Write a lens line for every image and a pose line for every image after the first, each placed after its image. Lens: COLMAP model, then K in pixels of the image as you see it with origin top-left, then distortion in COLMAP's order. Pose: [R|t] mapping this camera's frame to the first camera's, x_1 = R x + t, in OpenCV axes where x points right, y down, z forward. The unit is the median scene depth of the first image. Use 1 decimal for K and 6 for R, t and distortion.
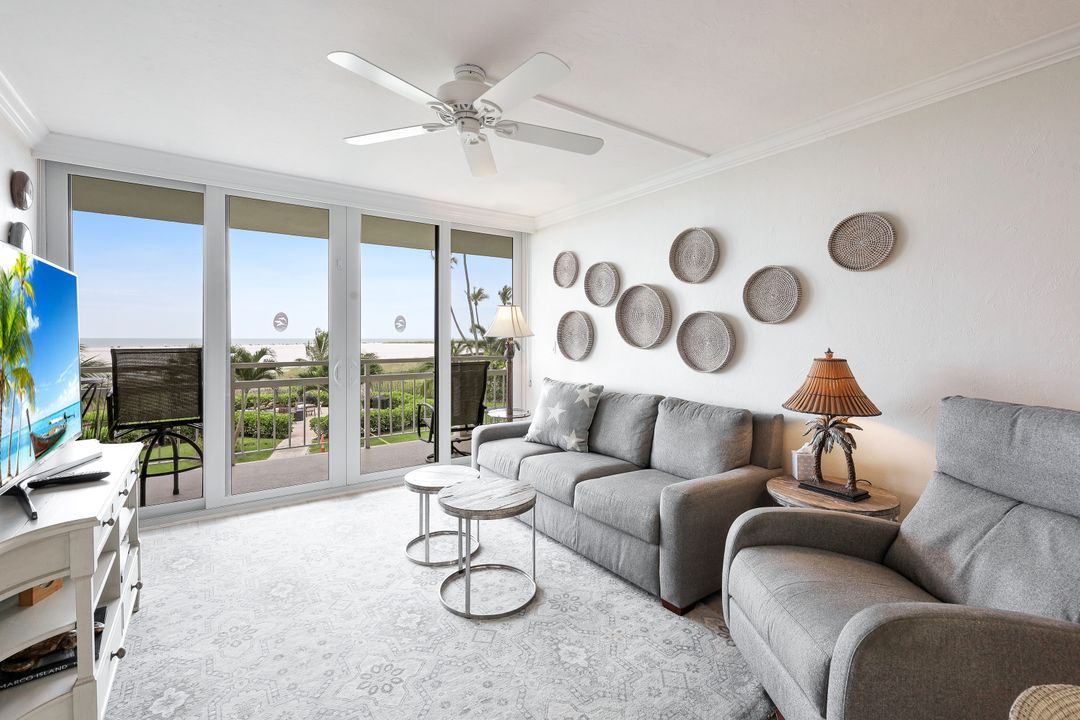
lens RADIAL K [[481.0, 0, 537.6], [0, 481.0, 339.5], [0, 0, 1]] dist [0.000494, -0.000362]
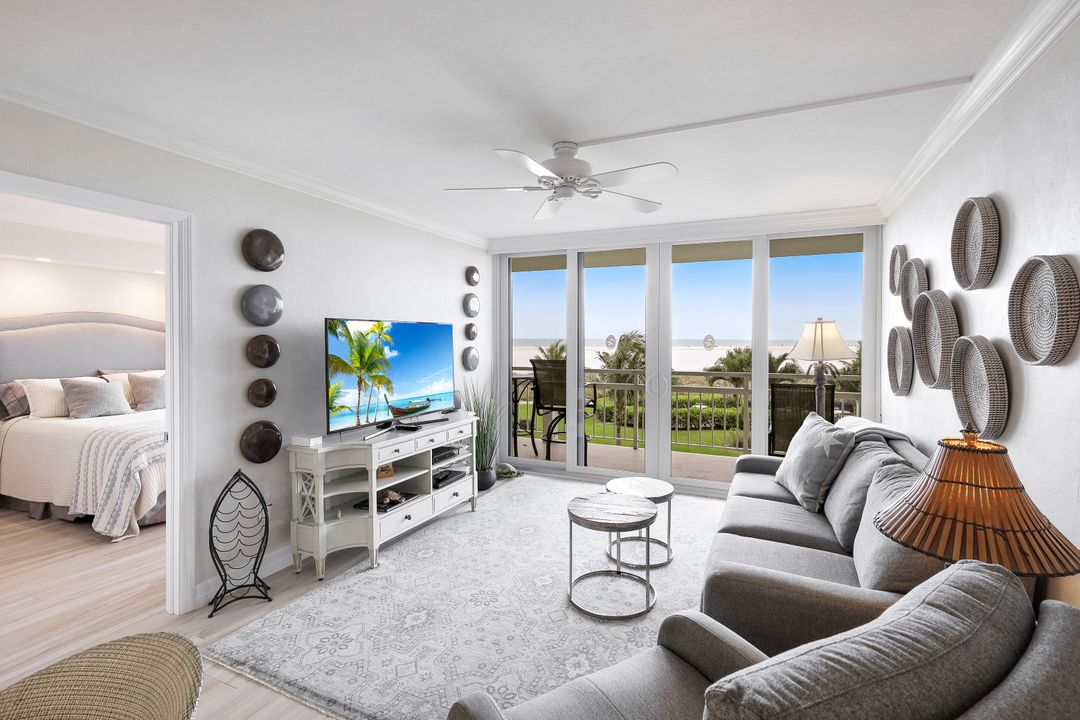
lens RADIAL K [[481.0, 0, 558.4], [0, 481.0, 348.5], [0, 0, 1]] dist [0.000494, -0.000362]
pose [[0.523476, 0.020304, -0.851799, 0.734478], [-0.008906, 0.999792, 0.018359, -0.062493], [0.851994, -0.002024, 0.523548, 0.300481]]
